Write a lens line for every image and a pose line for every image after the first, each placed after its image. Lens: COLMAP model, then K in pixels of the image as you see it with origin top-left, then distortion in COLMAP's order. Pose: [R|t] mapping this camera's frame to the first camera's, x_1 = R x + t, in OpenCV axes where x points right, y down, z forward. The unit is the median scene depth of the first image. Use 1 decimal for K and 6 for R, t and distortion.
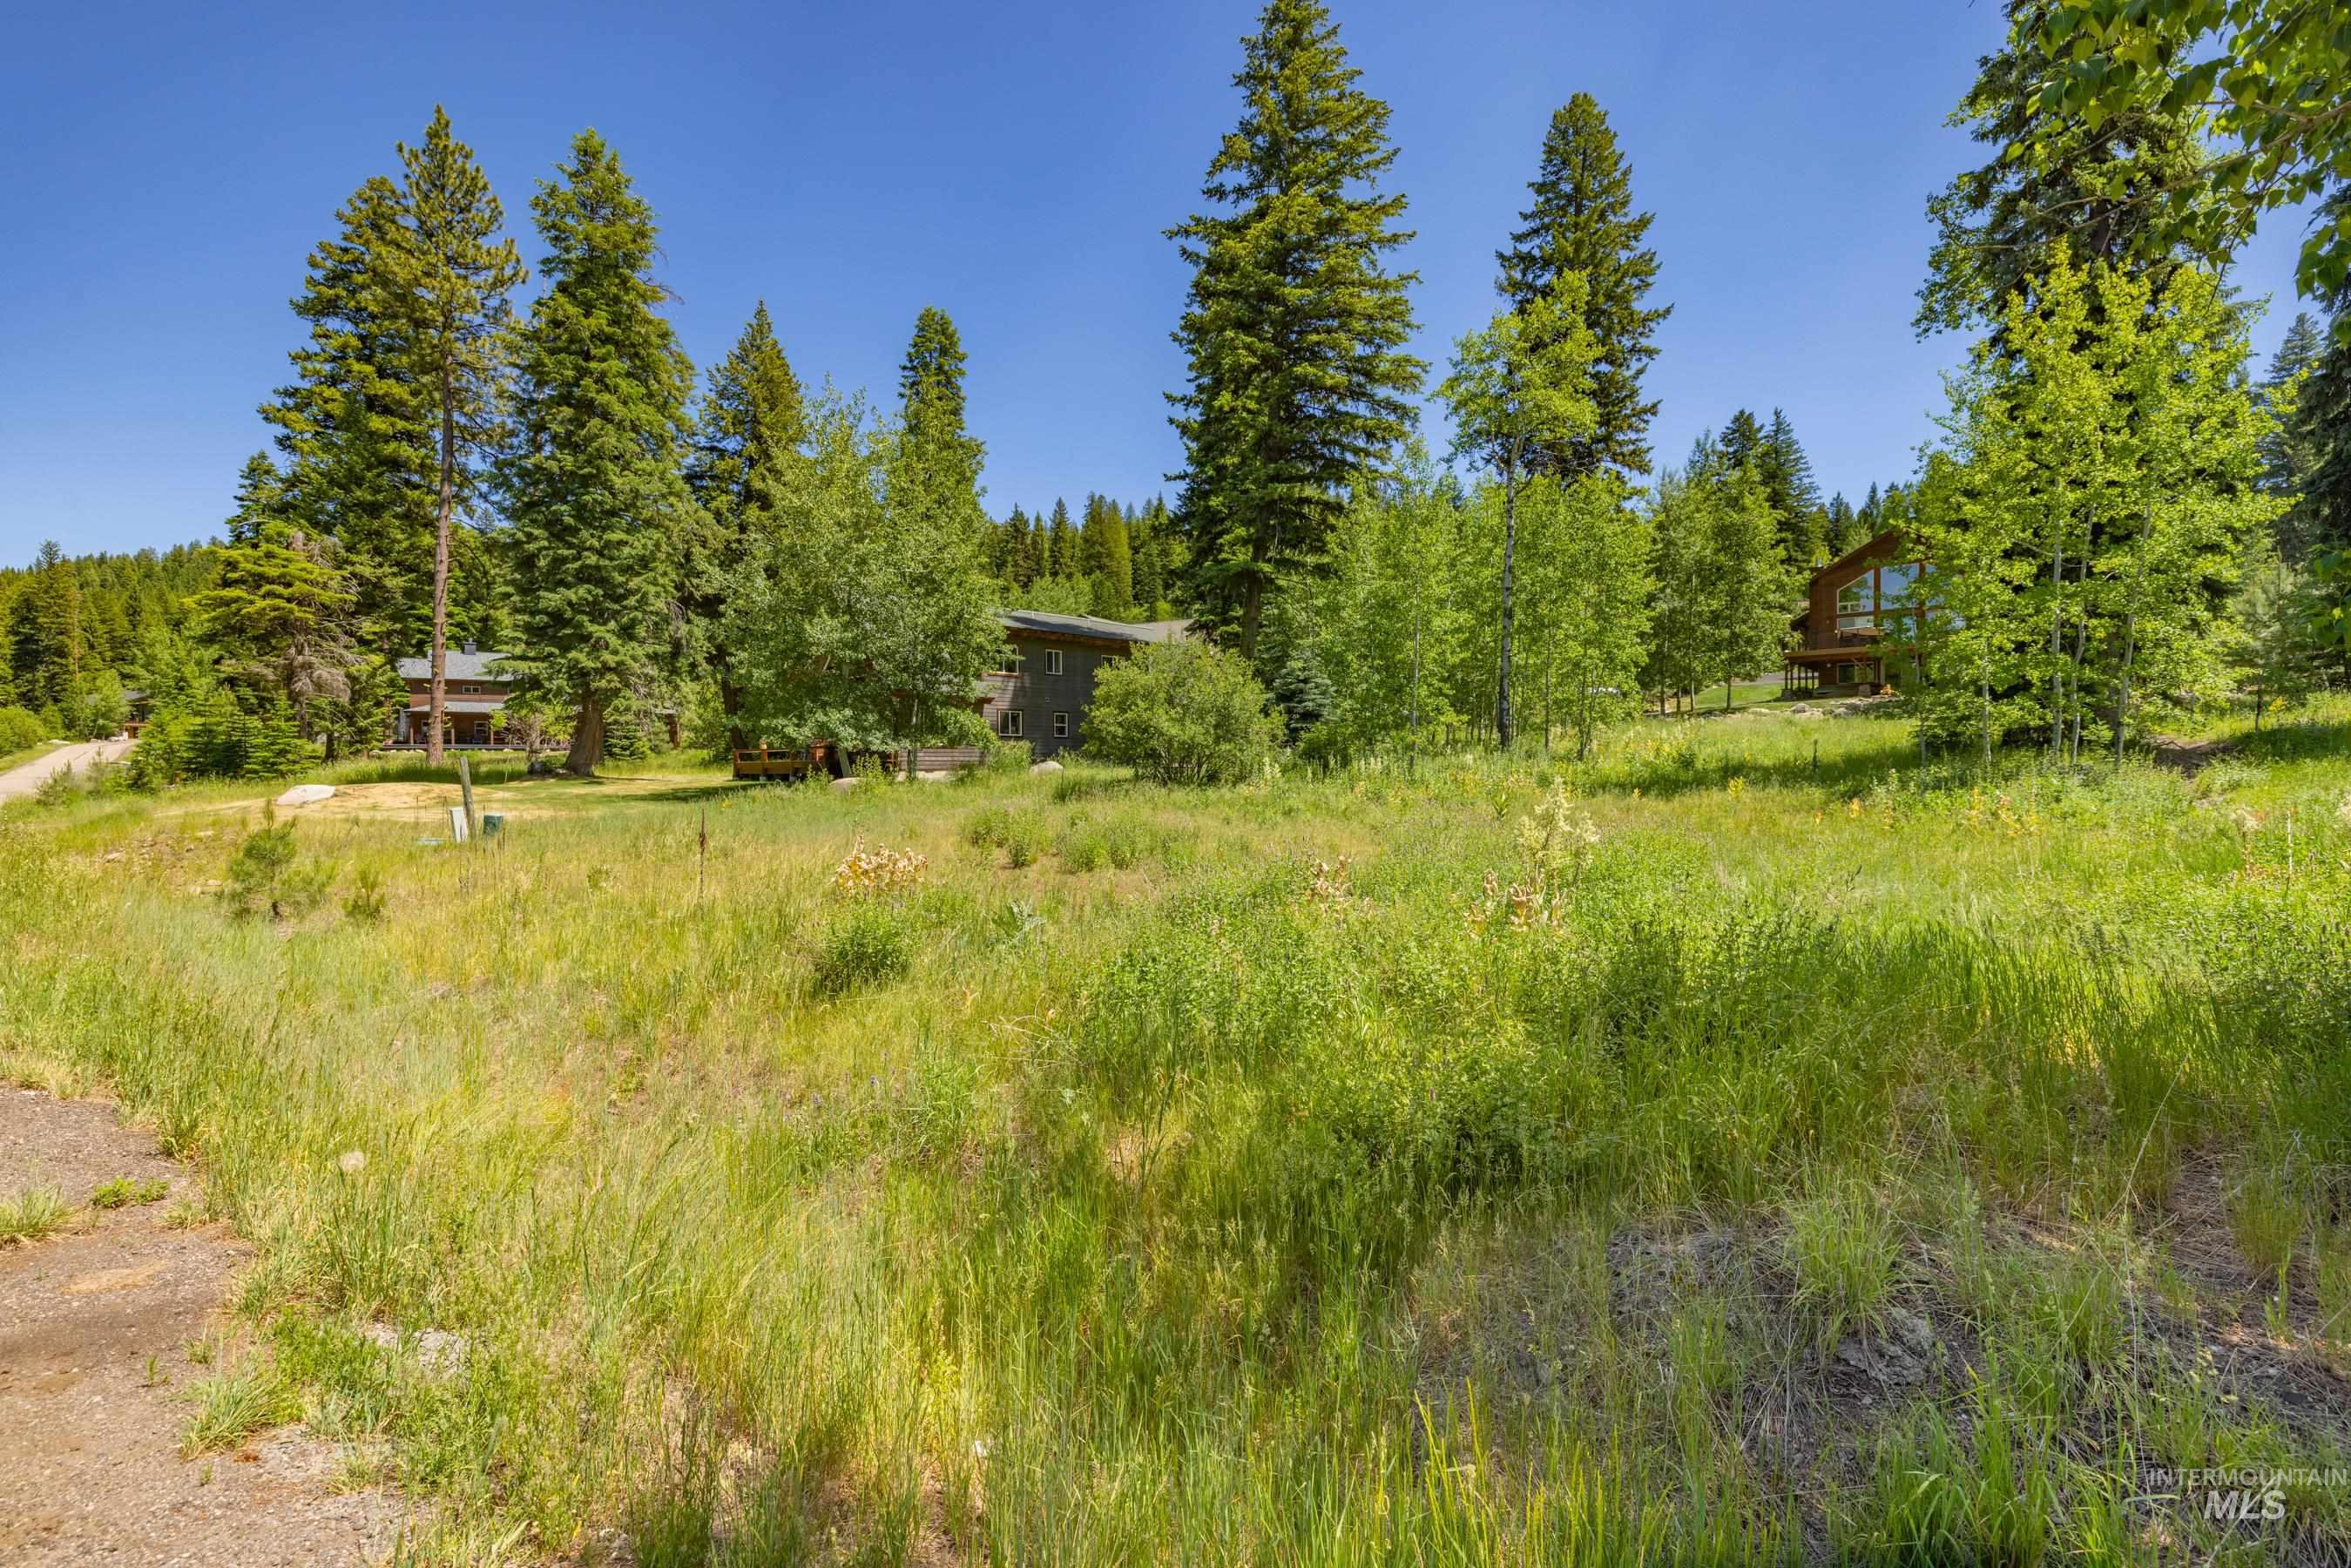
lens RADIAL K [[994.5, 0, 1175.5], [0, 994.5, 784.0], [0, 0, 1]] dist [0.001409, 0.000529]
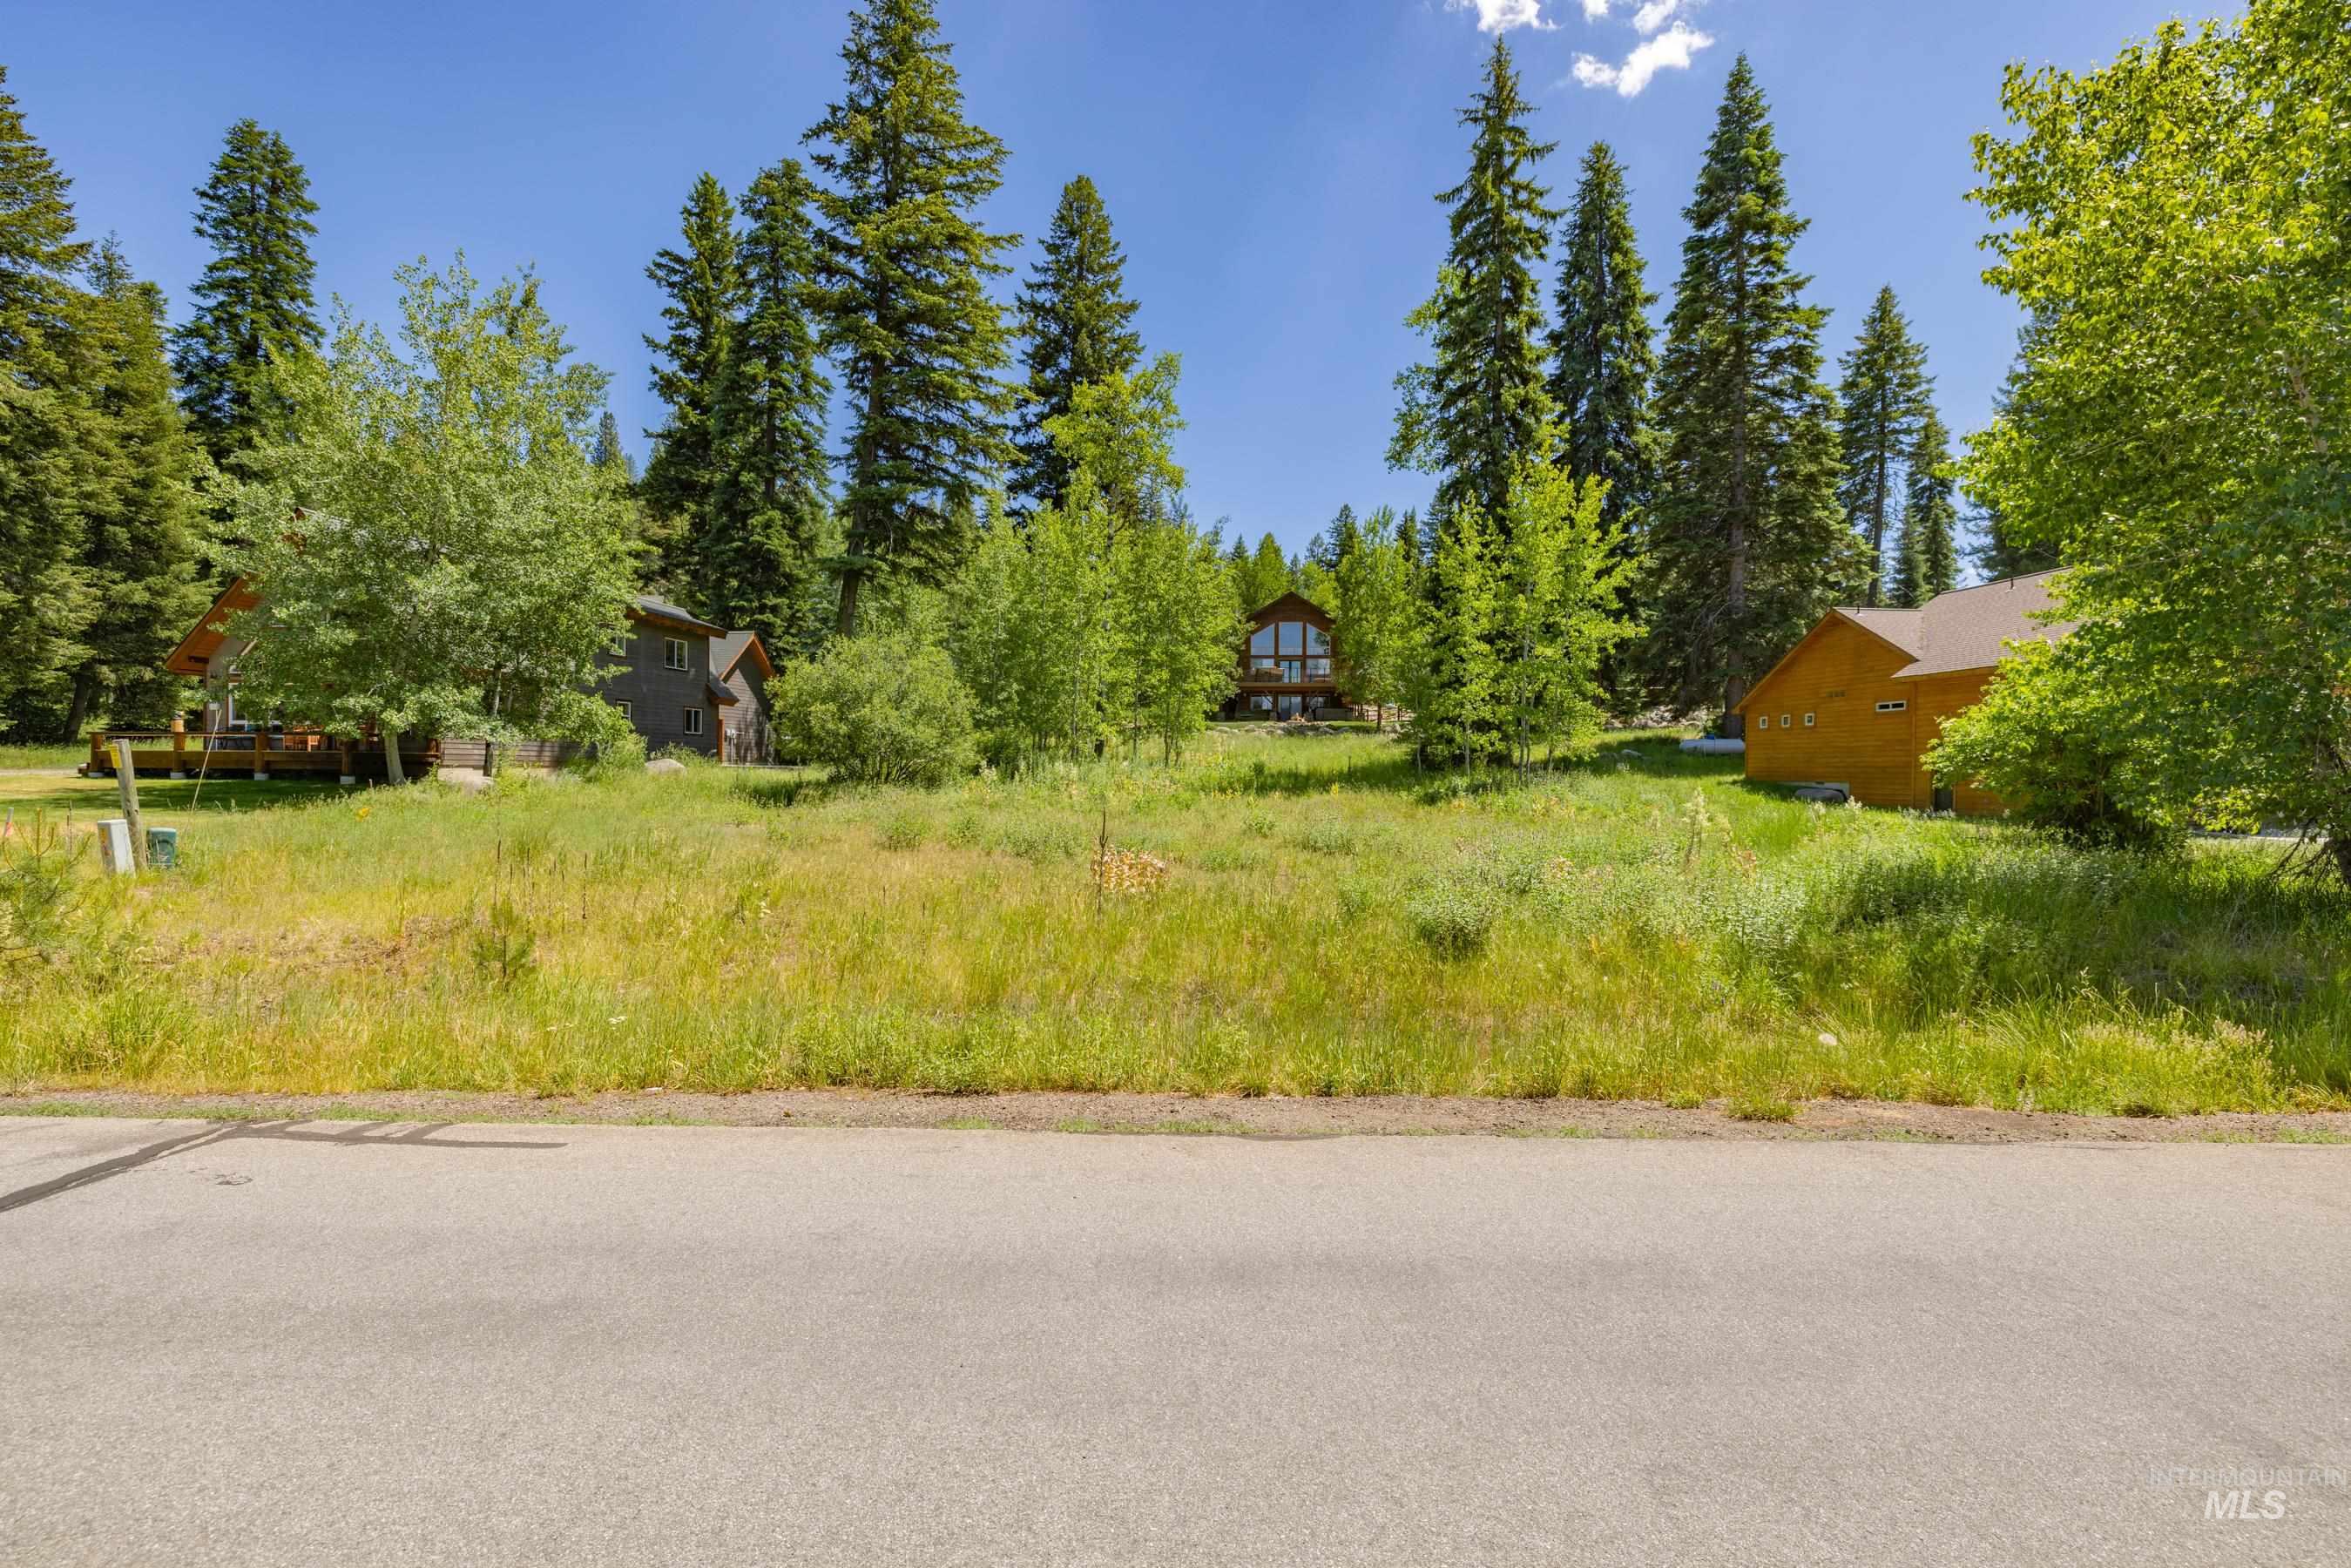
lens RADIAL K [[994.5, 0, 1175.5], [0, 994.5, 784.0], [0, 0, 1]] dist [0.001409, 0.000529]
pose [[0.805800, 0.005494, 0.592163, -0.179372], [-0.005087, 0.999984, -0.002356, -0.001084], [-0.592166, -0.001114, 0.805815, 0.027503]]
